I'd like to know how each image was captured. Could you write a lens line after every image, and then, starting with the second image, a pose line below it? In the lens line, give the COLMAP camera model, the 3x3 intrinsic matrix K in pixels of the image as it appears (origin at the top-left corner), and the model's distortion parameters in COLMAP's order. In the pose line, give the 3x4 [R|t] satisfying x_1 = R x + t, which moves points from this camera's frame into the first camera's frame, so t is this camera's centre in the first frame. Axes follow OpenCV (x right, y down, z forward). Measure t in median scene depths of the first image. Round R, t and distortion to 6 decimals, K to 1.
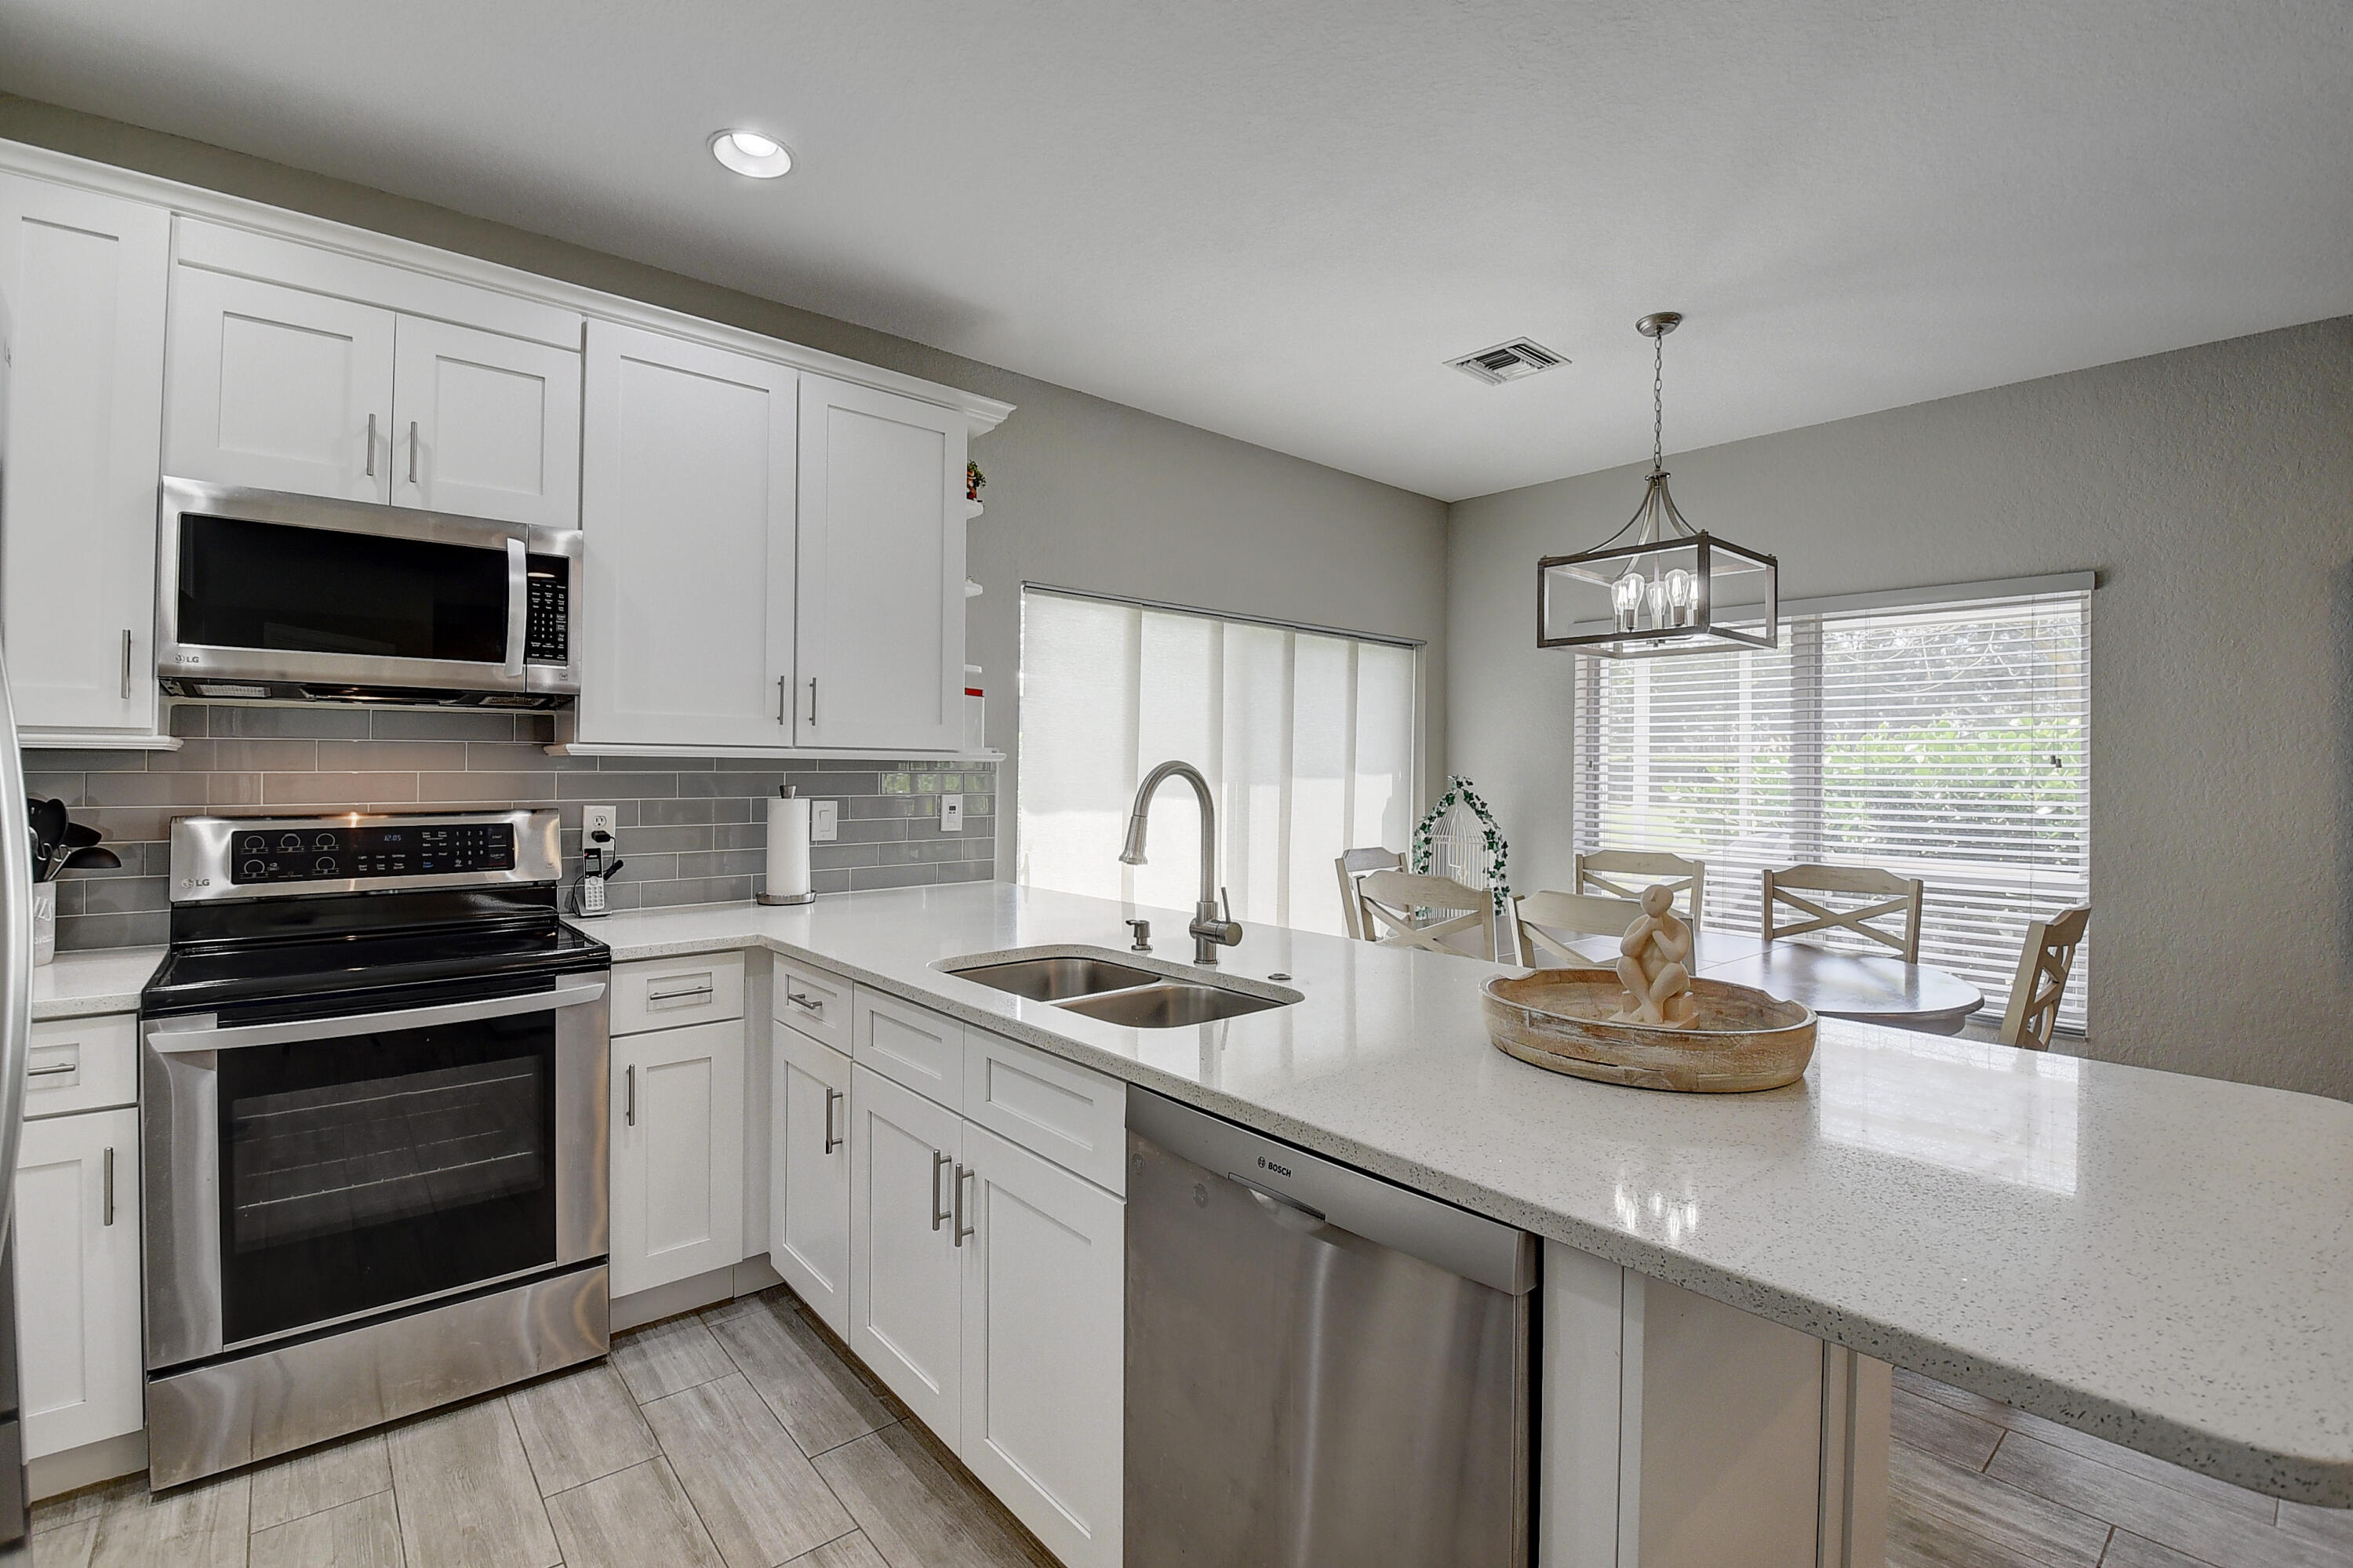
lens RADIAL K [[1044.2, 0, 1168.8], [0, 1044.2, 759.9], [0, 0, 1]] dist [-0.007007, -0.011534]
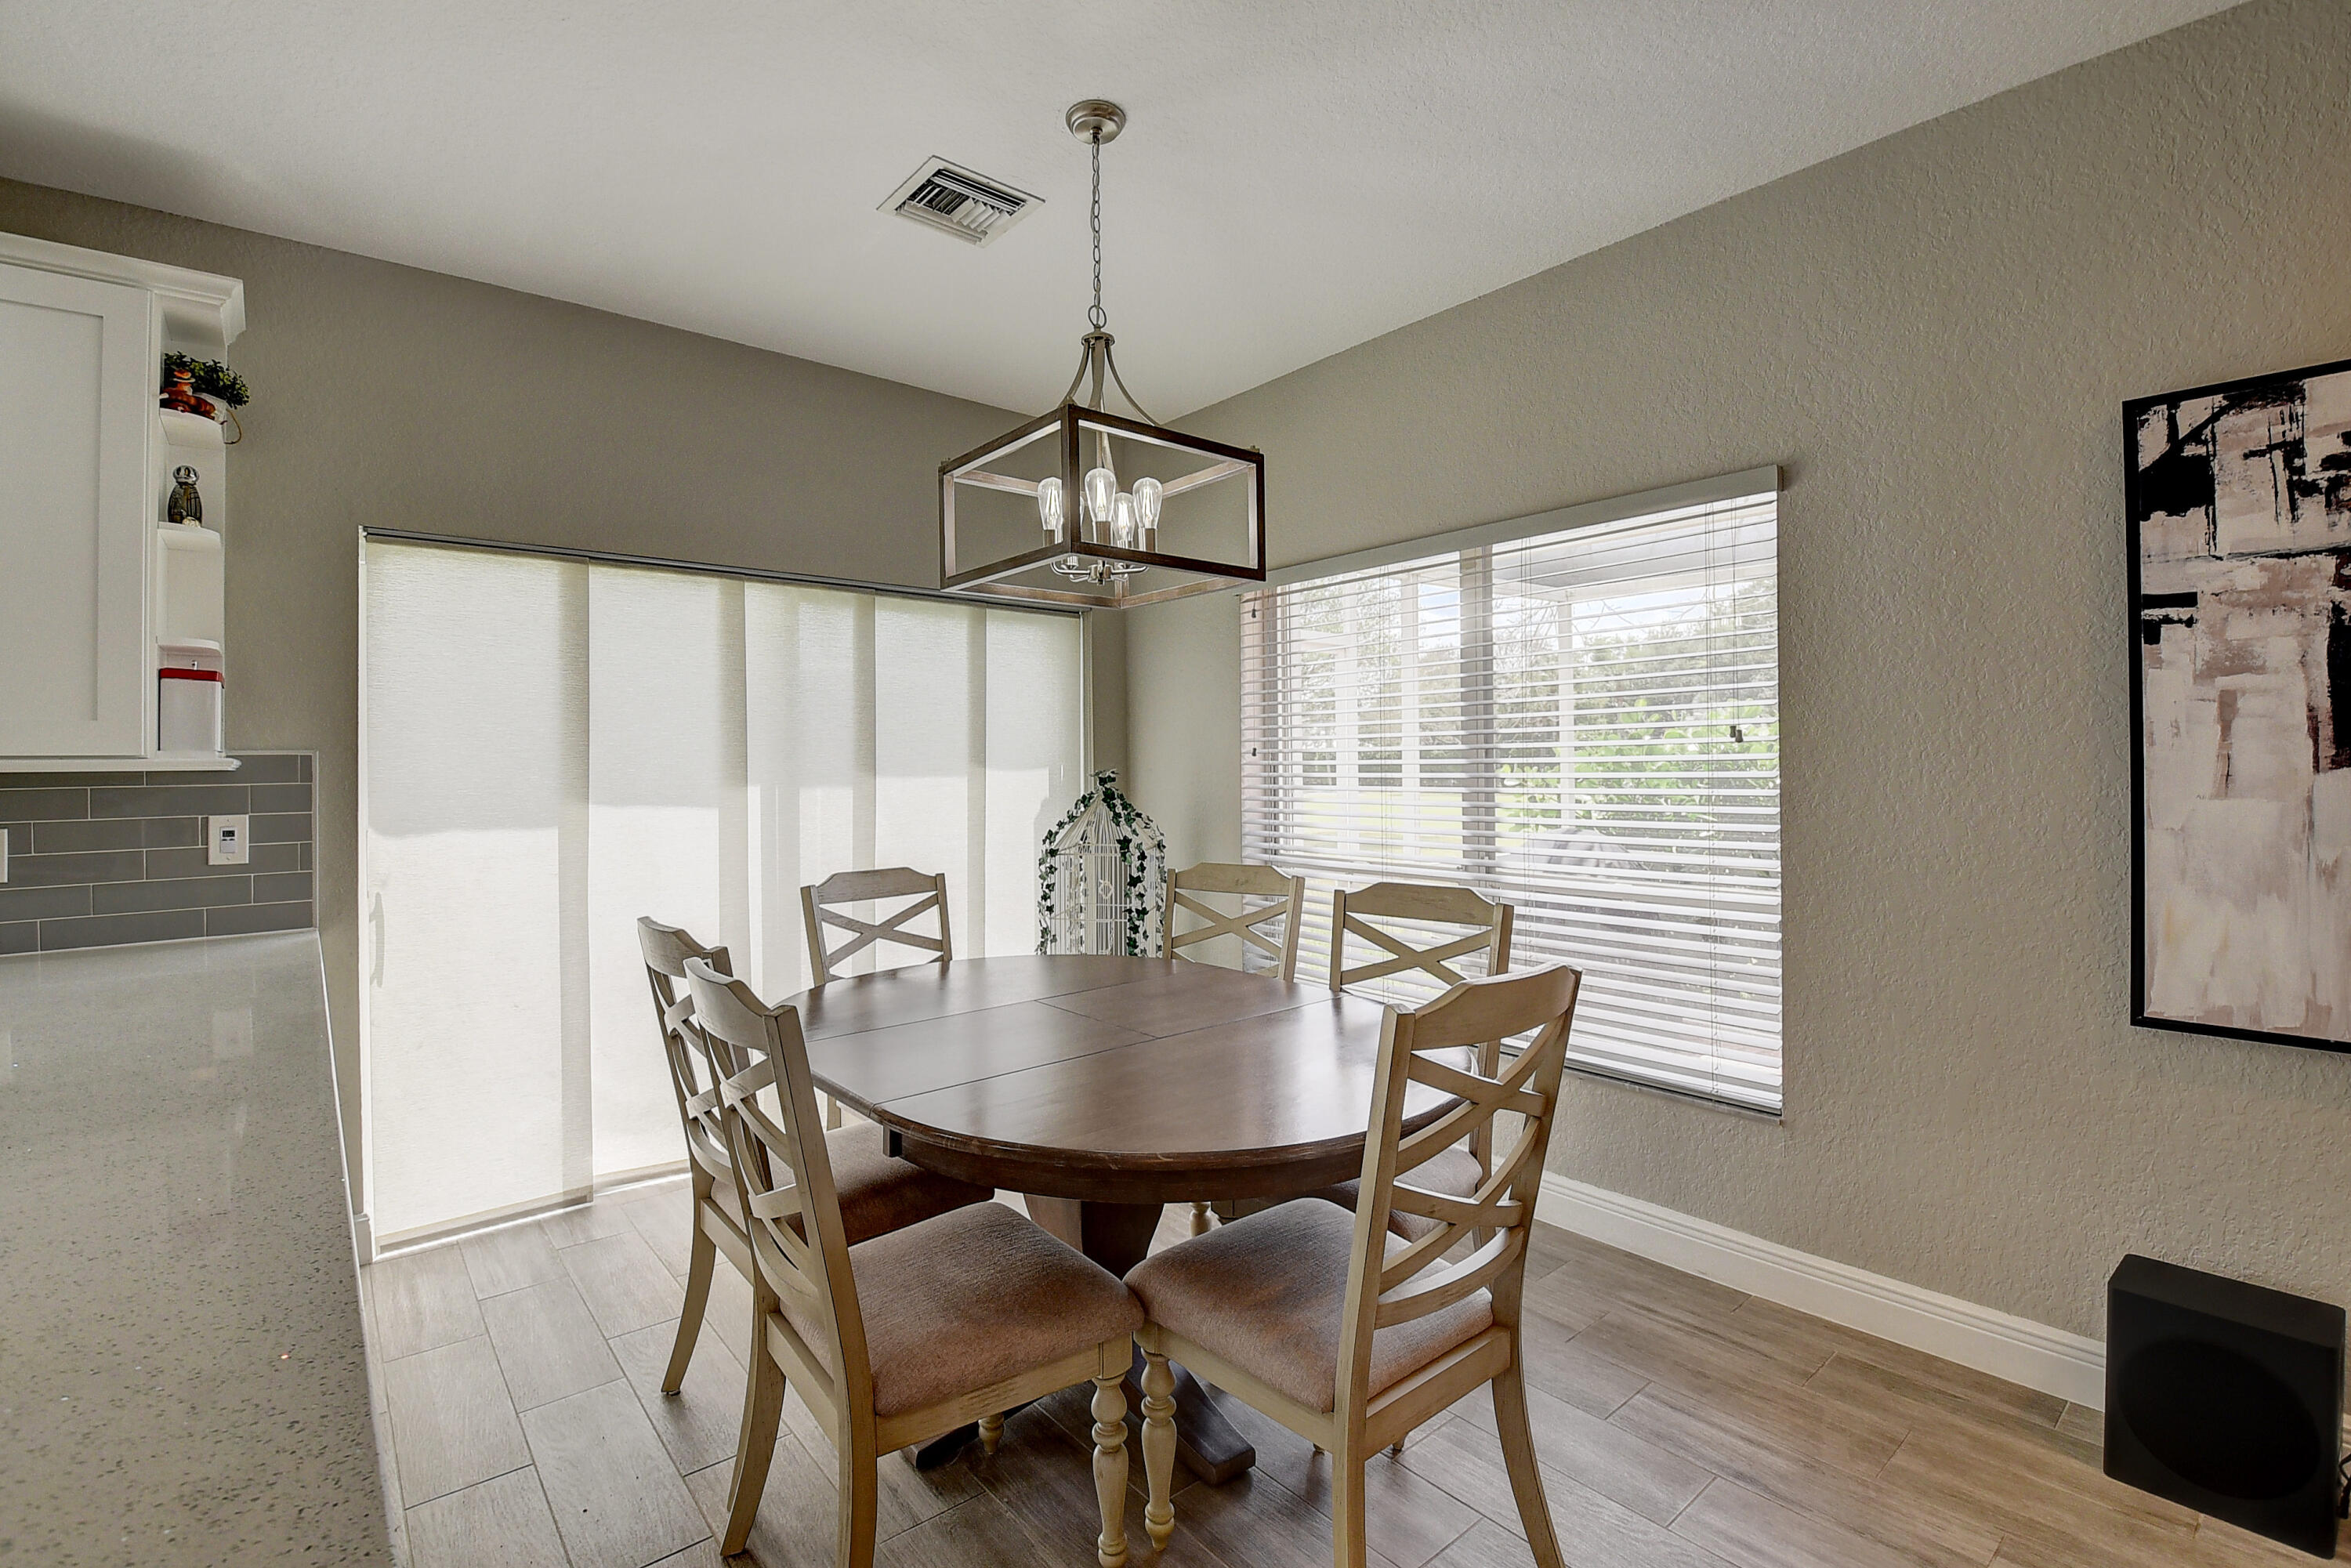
lens RADIAL K [[1043.2, 0, 1173.0], [0, 1043.2, 764.4], [0, 0, 1]] dist [-0.007007, -0.011534]
pose [[0.999673, -0.025471, -0.002054, 0.528130], [0.025484, 0.999652, 0.006751, 0.010500], [0.001881, -0.006802, 0.999975, 0.305389]]
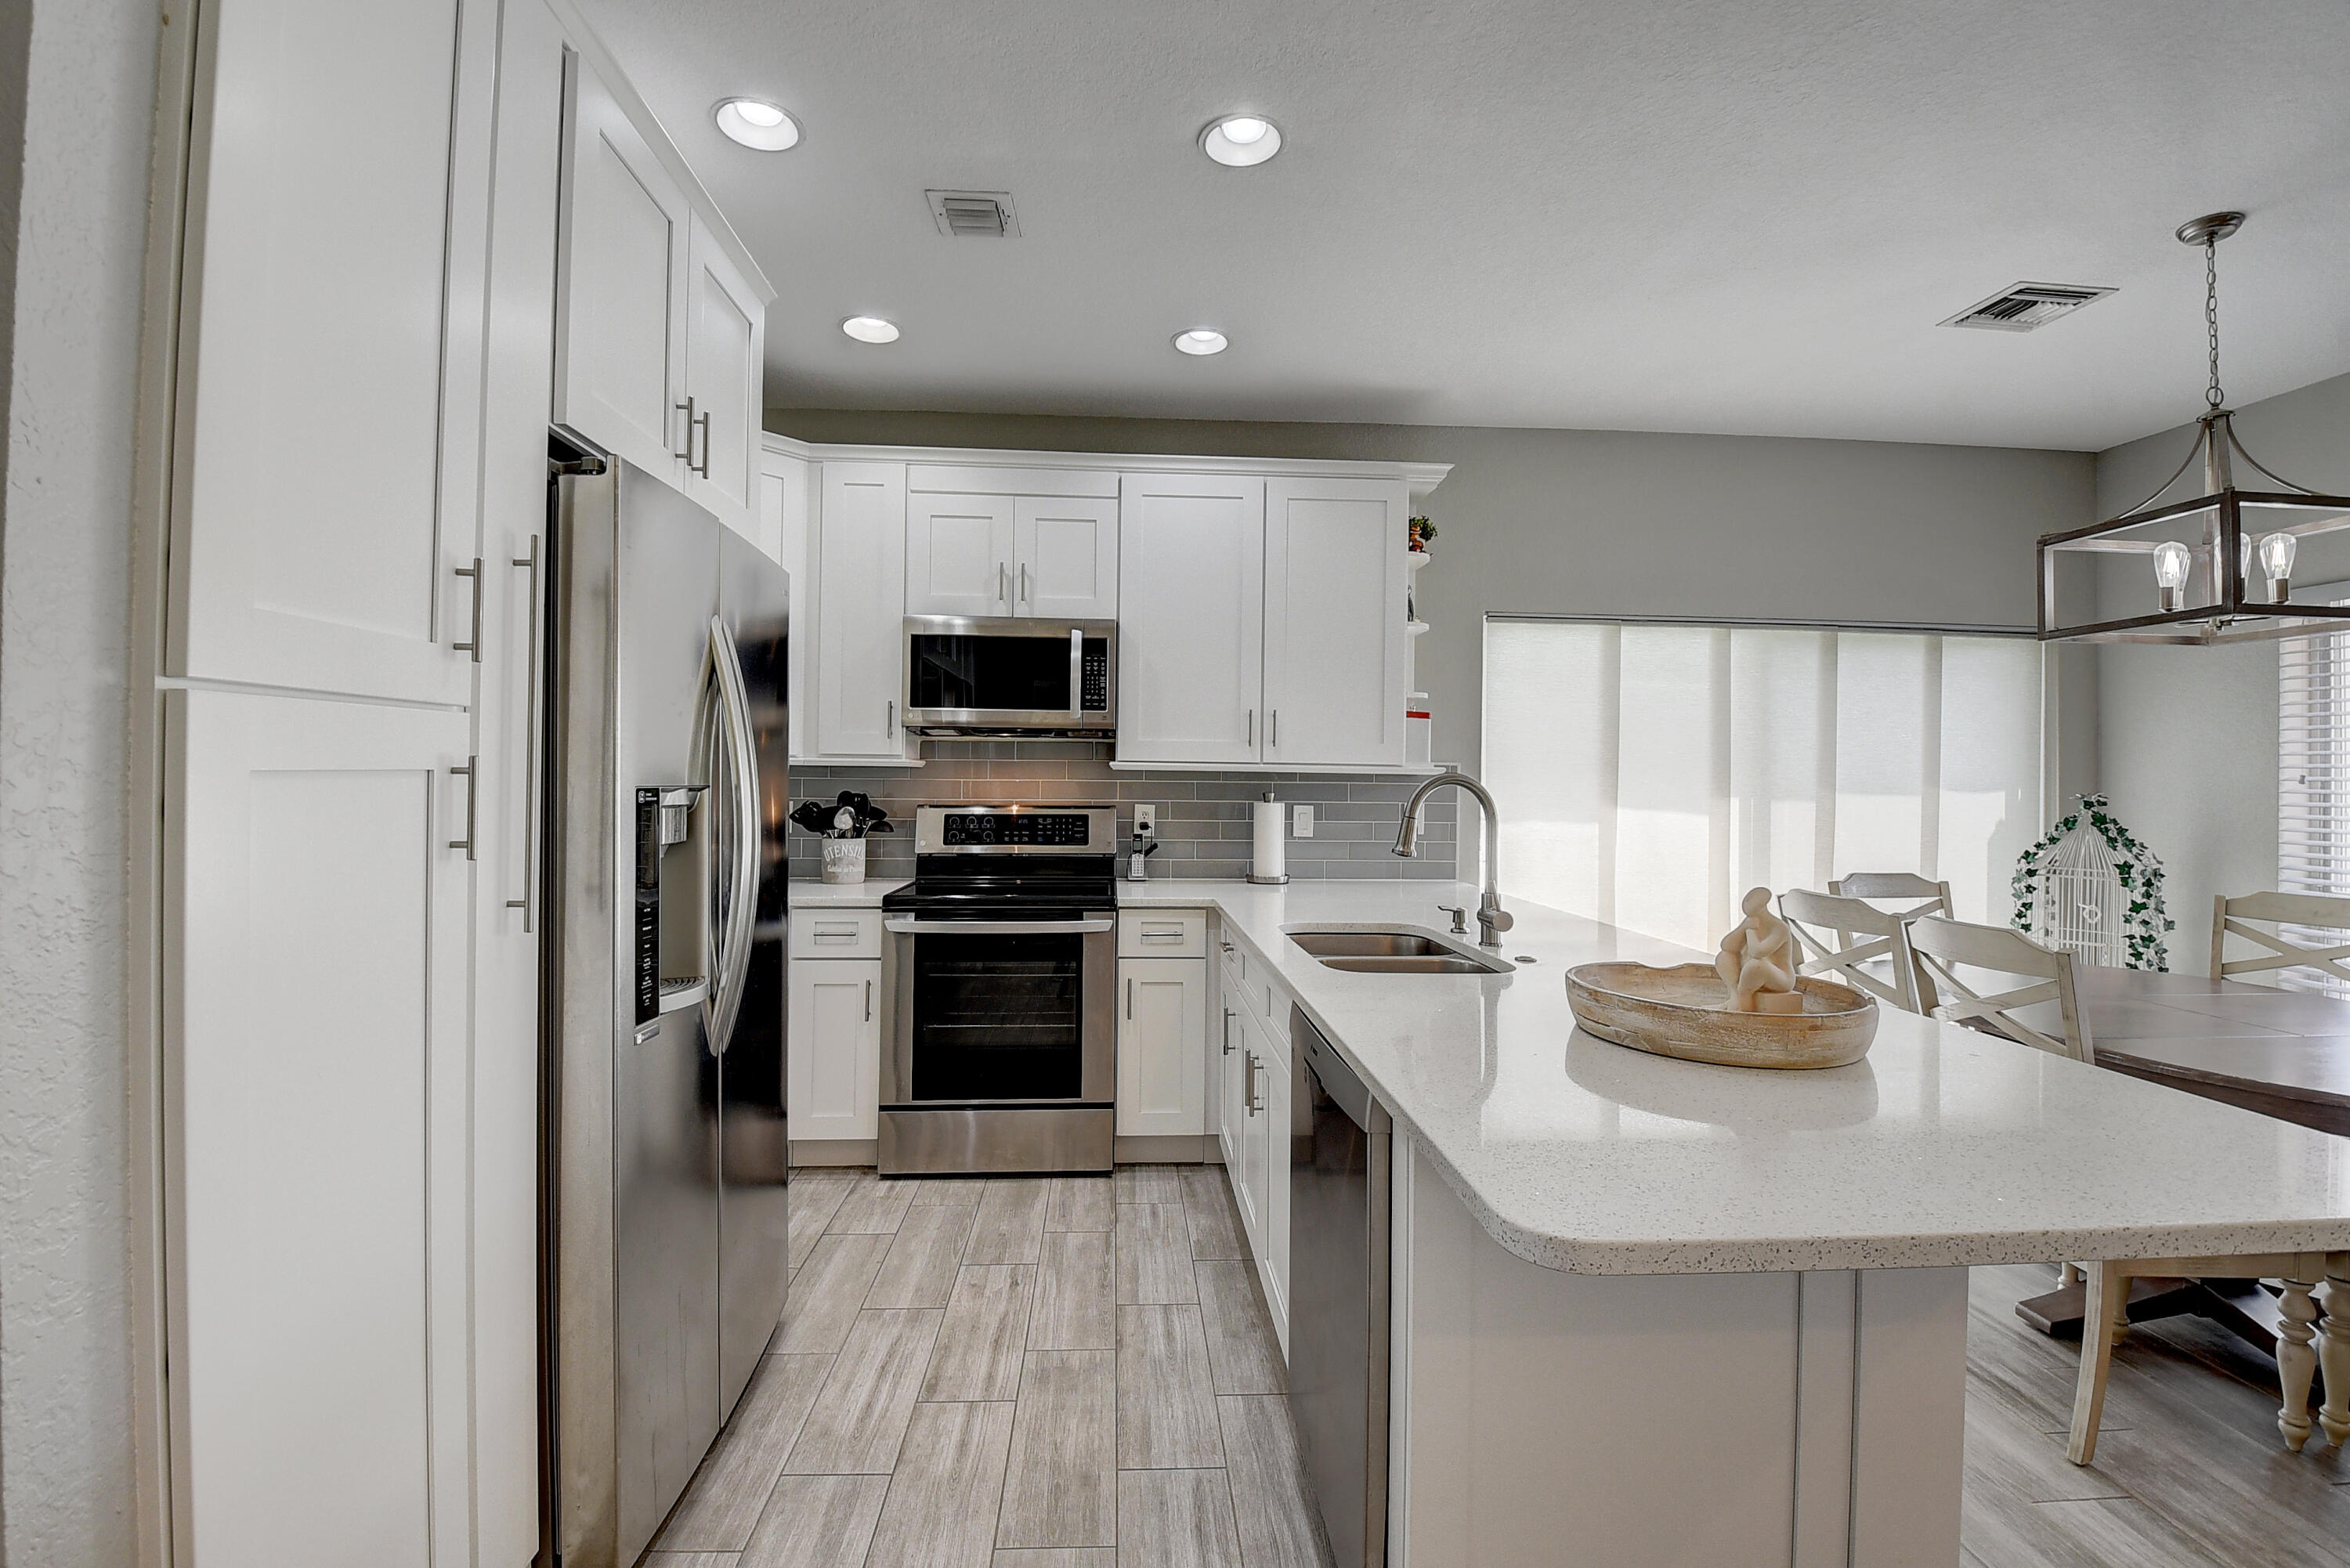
lens RADIAL K [[1042.8, 0, 1157.8], [0, 1042.8, 758.8], [0, 0, 1]] dist [-0.007007, -0.011534]
pose [[0.789377, -0.008430, -0.613851, 0.313834], [-0.001762, 0.999870, -0.015997, 0.003096], [0.613906, 0.013709, 0.789260, -0.108048]]
